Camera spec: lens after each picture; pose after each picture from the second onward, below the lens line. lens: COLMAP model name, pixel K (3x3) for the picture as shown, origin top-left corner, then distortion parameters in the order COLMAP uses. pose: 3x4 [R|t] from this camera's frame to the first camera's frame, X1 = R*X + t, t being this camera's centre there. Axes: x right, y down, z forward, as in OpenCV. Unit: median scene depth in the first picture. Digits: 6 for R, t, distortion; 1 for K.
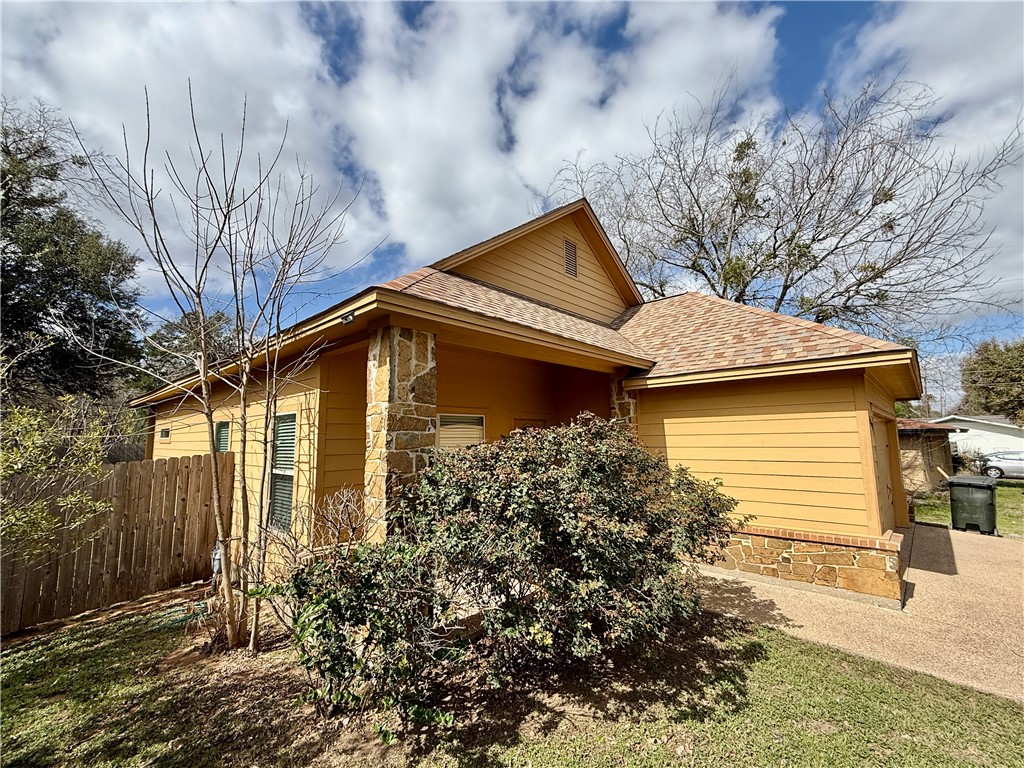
lens RADIAL K [[445.2, 0, 512.0], [0, 445.2, 384.0], [0, 0, 1]] dist [0.002849, -0.000505]
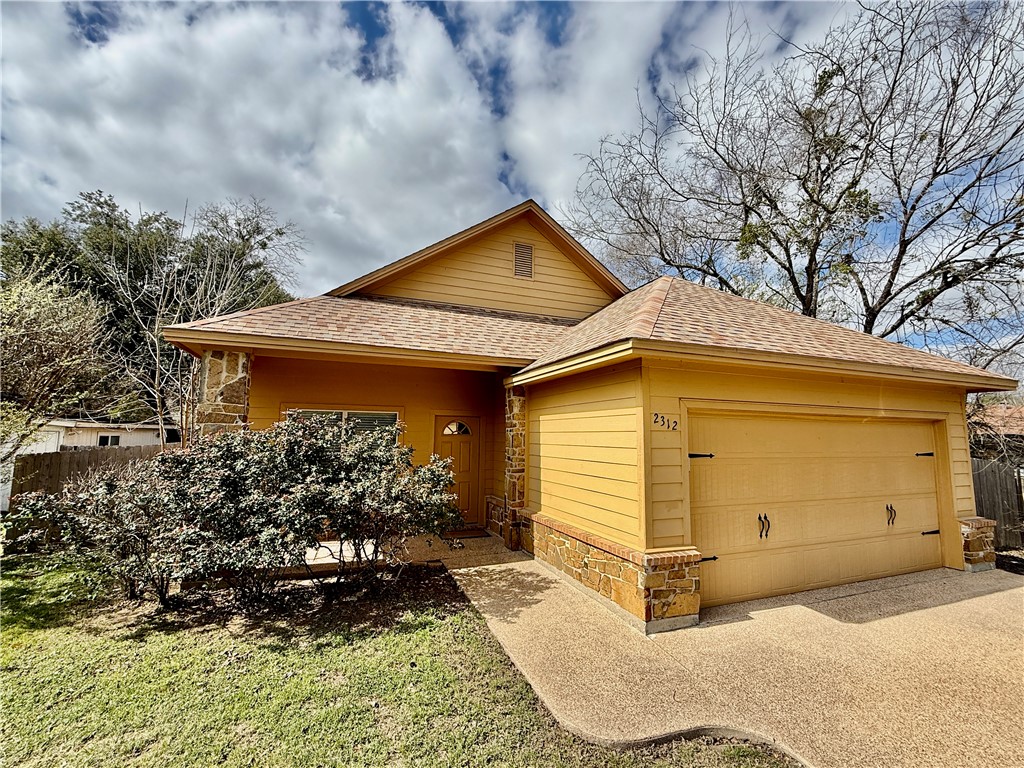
lens RADIAL K [[442.1, 0, 512.0], [0, 442.1, 384.0], [0, 0, 1]] dist [-0.039867, 0.027539]
pose [[0.904252, -0.028029, -0.426077, 0.869862], [0.030406, 0.999537, -0.001224, 0.008011], [0.425914, -0.011848, 0.904686, 0.097107]]
